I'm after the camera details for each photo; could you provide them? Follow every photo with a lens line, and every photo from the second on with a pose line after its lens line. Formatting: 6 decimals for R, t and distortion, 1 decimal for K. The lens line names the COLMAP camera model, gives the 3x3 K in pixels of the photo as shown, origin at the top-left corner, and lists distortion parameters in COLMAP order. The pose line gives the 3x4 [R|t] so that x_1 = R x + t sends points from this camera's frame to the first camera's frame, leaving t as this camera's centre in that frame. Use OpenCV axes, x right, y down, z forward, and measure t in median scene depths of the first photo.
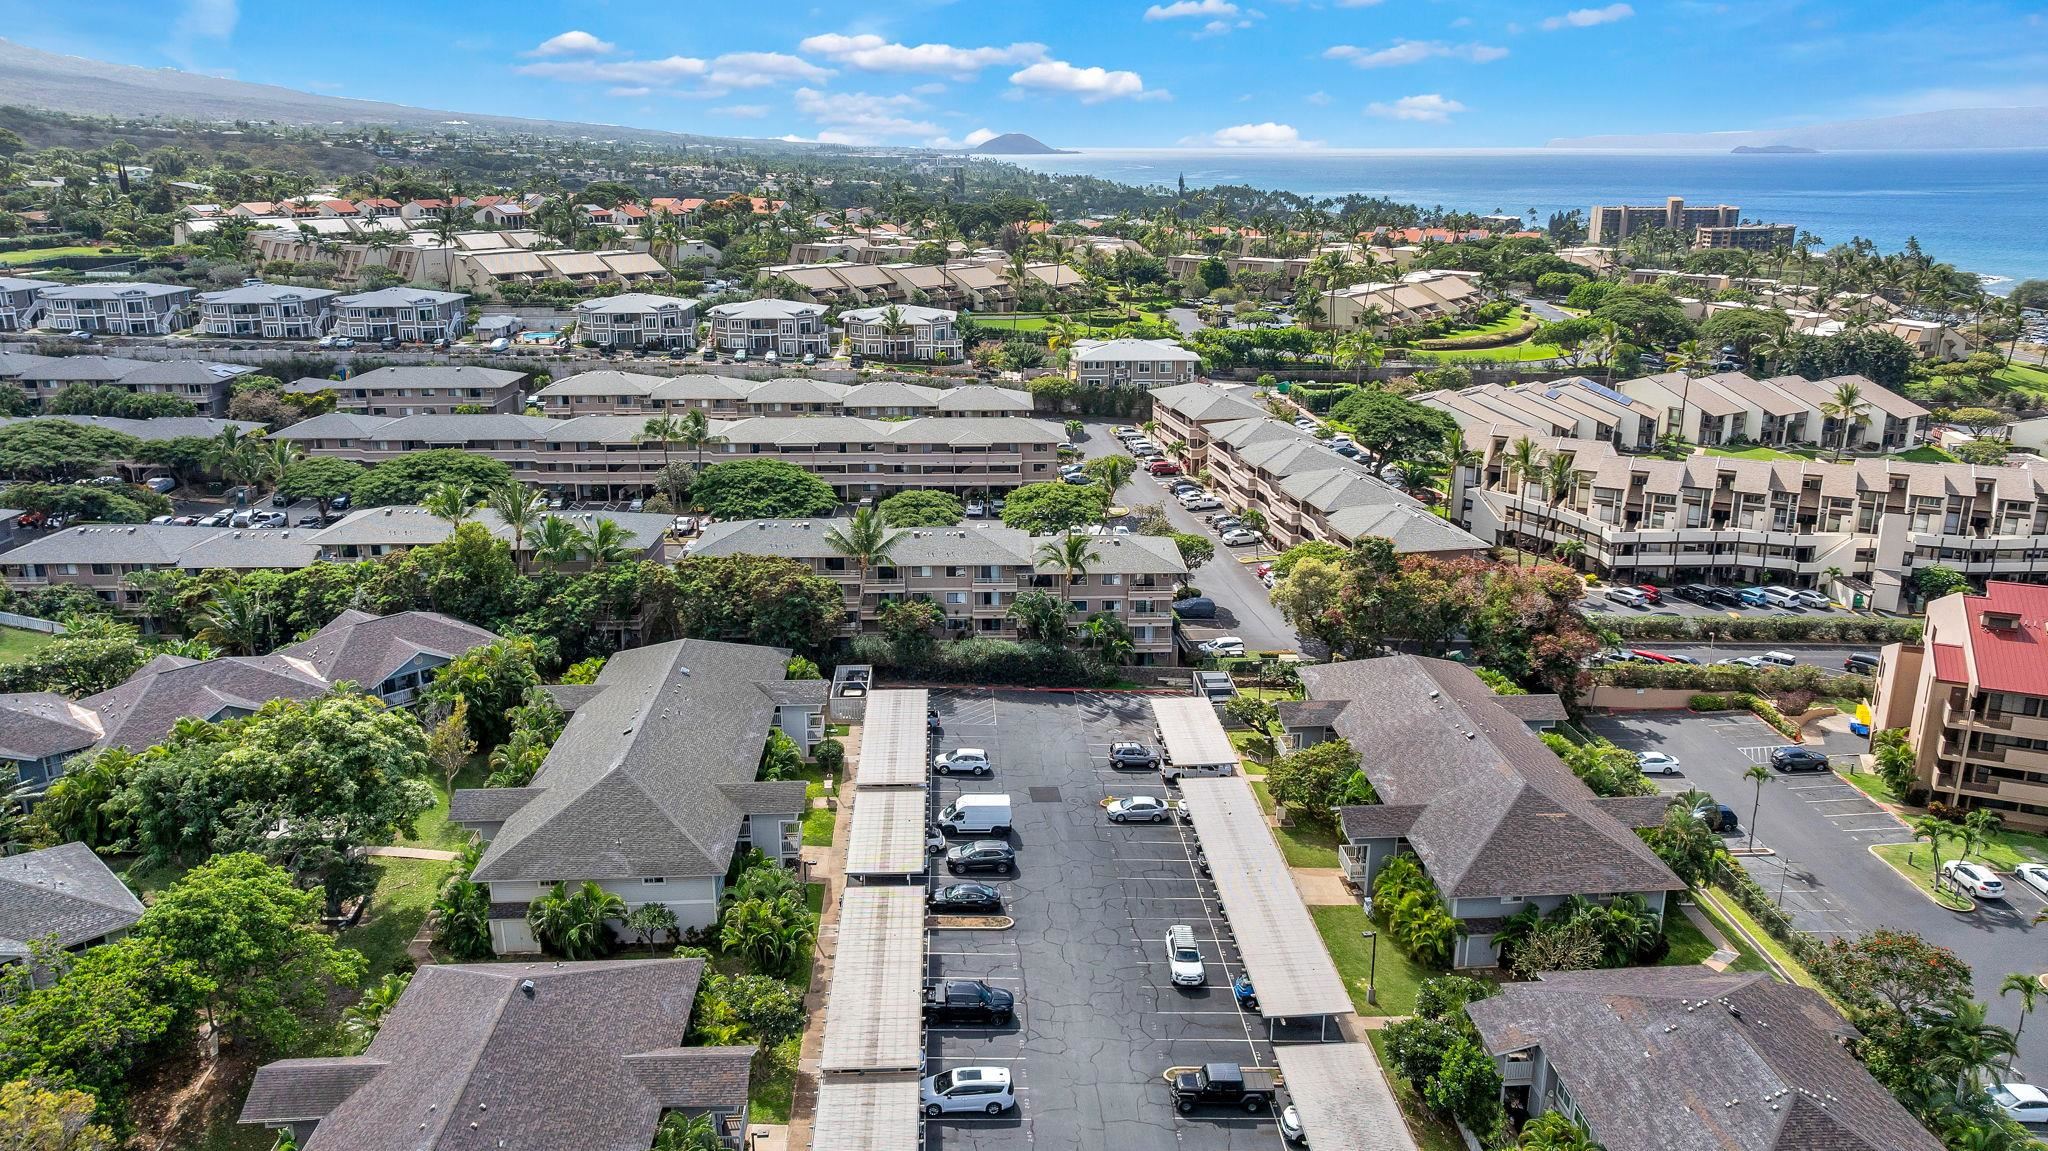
lens RADIAL K [[1433.1, 0, 1035.3], [0, 1433.1, 571.9], [0, 0, 1]] dist [-0.037396, 0.040536]
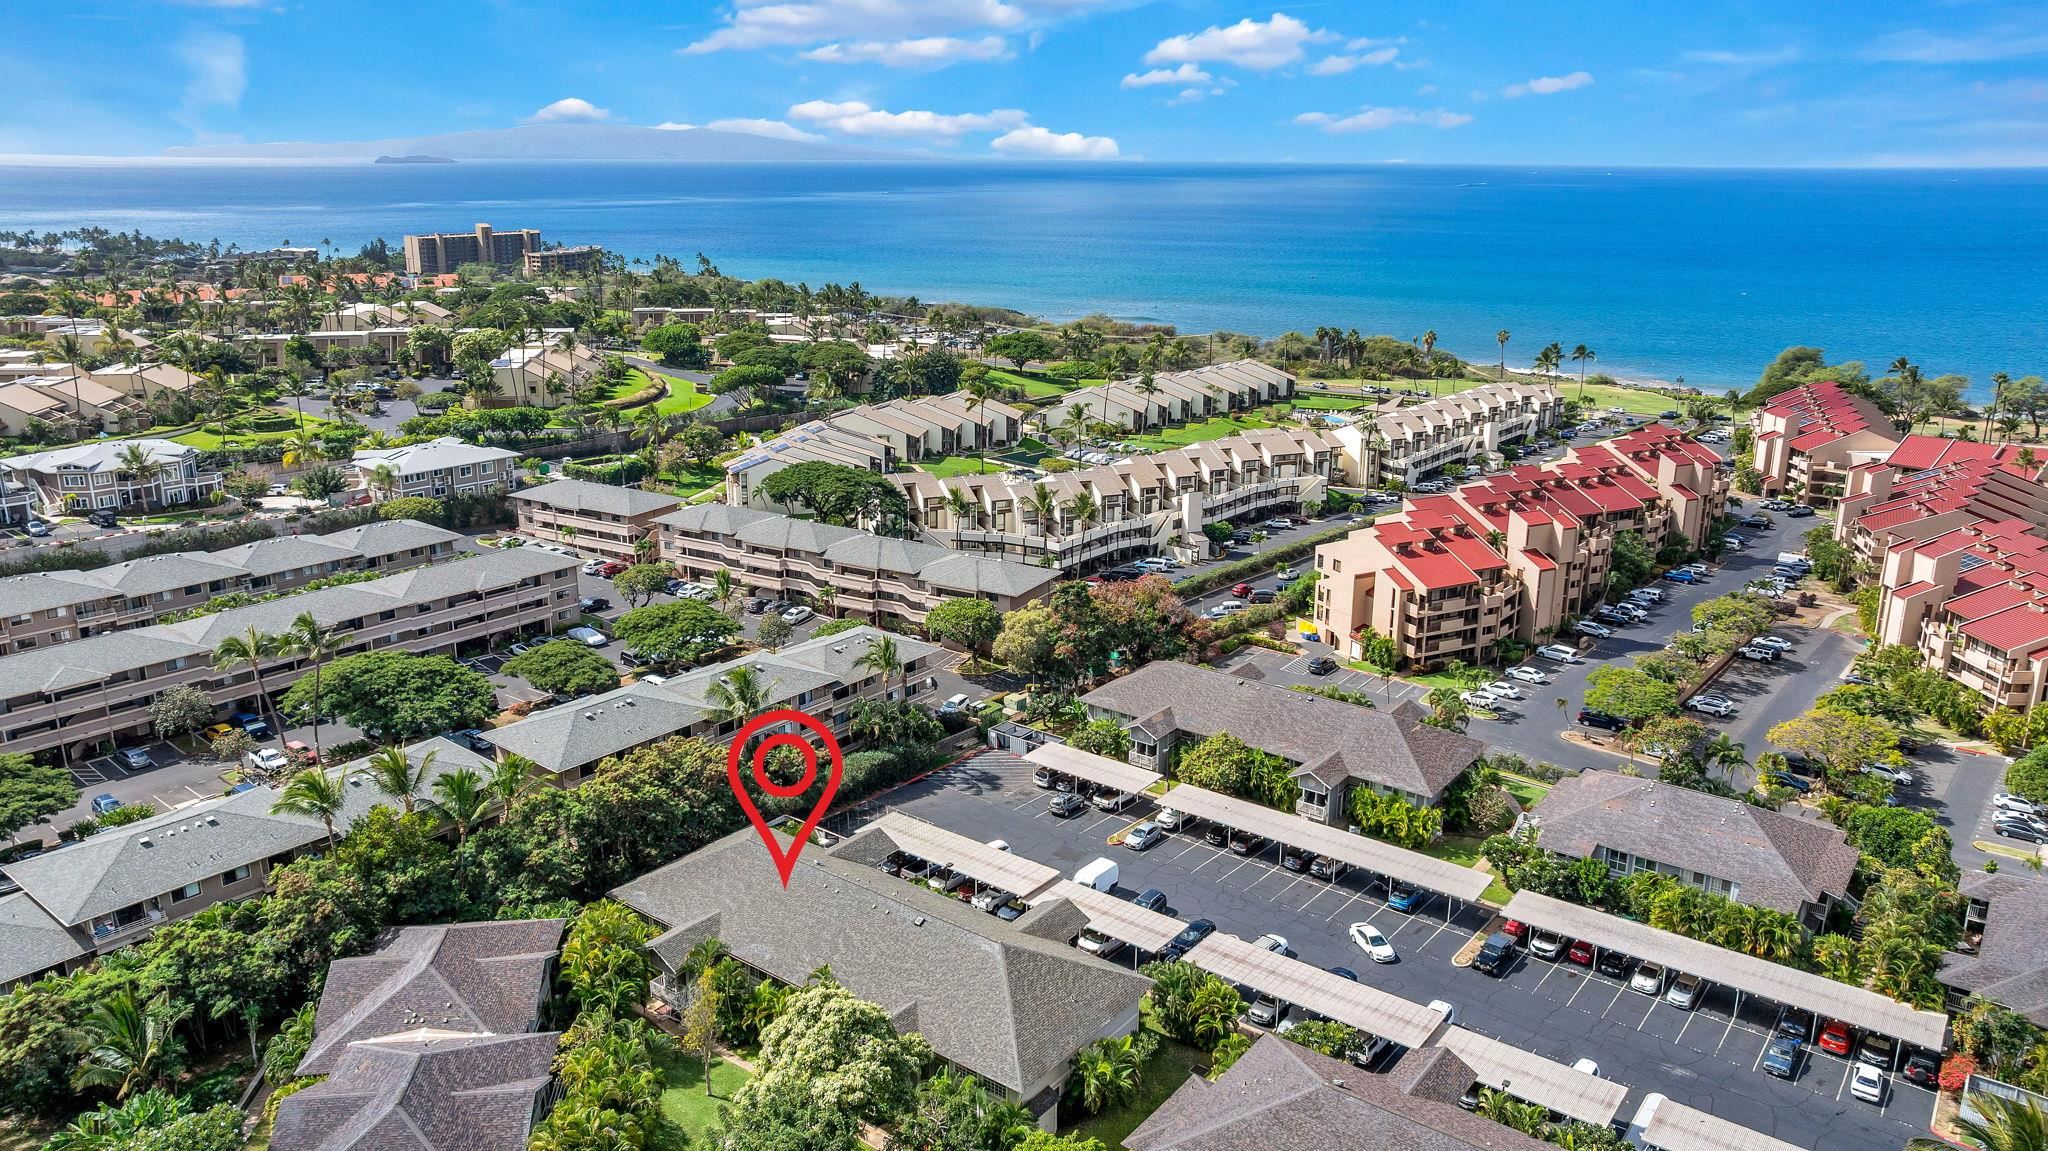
lens RADIAL K [[1433.1, 0, 1026.0], [0, 1433.1, 567.2], [0, 0, 1]] dist [-0.037396, 0.040536]
pose [[0.647601, -0.205227, 0.733822, -0.583375], [0.210908, 0.973699, 0.086185, -0.127821], [-0.732210, 0.098955, 0.673852, 0.154465]]
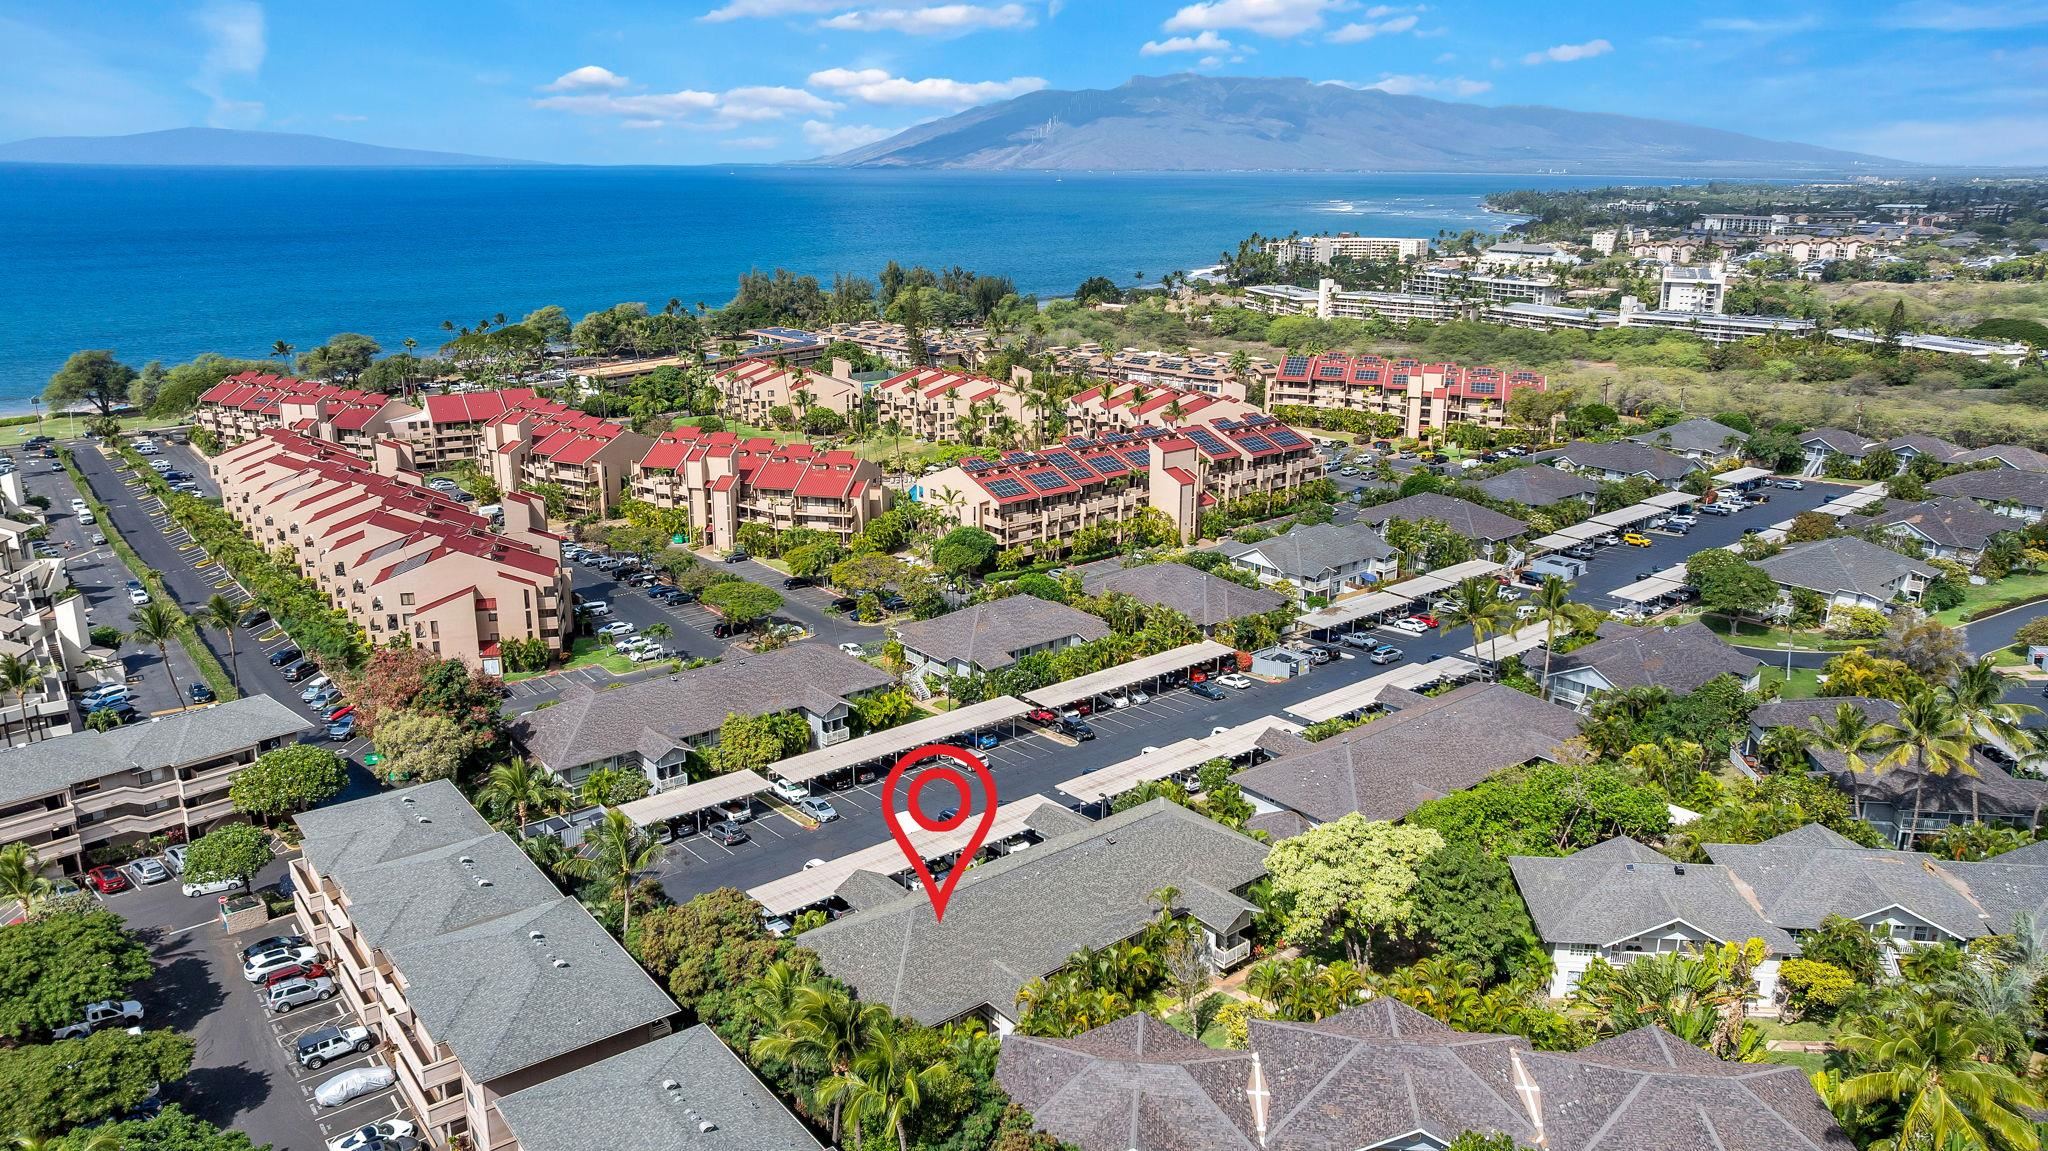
lens RADIAL K [[1433.1, 0, 1027.2], [0, 1433.1, 577.2], [0, 0, 1]] dist [-0.037396, 0.040536]
pose [[-0.589407, -0.221028, 0.777011, -0.674638], [0.233082, 0.874407, 0.425540, -0.352058], [-0.773480, 0.431924, -0.463864, 0.933177]]
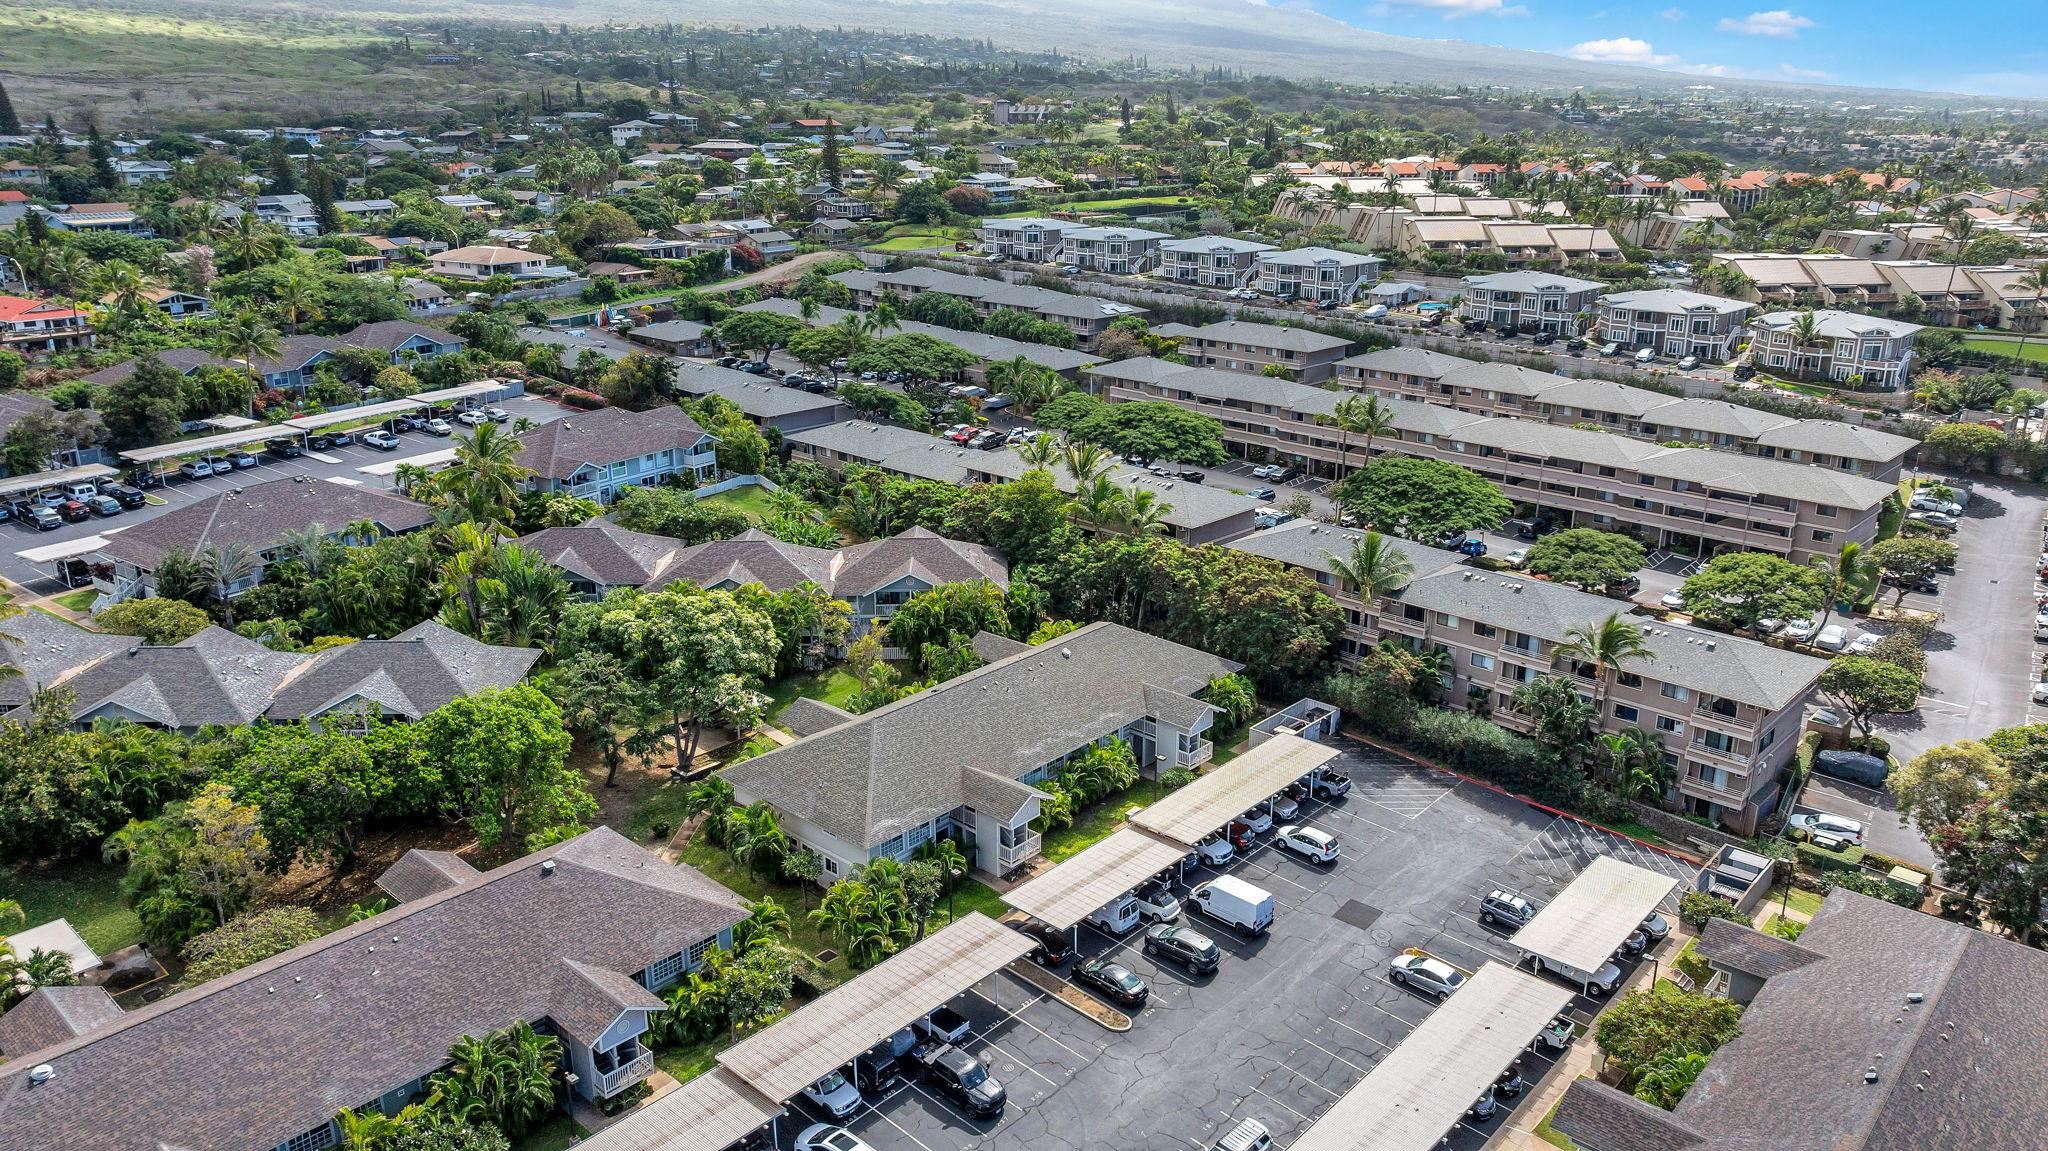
lens RADIAL K [[1433.1, 0, 1017.7], [0, 1433.1, 572.2], [0, 0, 1]] dist [-0.037396, 0.040536]
pose [[0.693004, 0.217979, -0.687190, 0.272737], [-0.202249, 0.973700, 0.104902, -0.055870], [0.691983, 0.066286, 0.718864, 0.190701]]
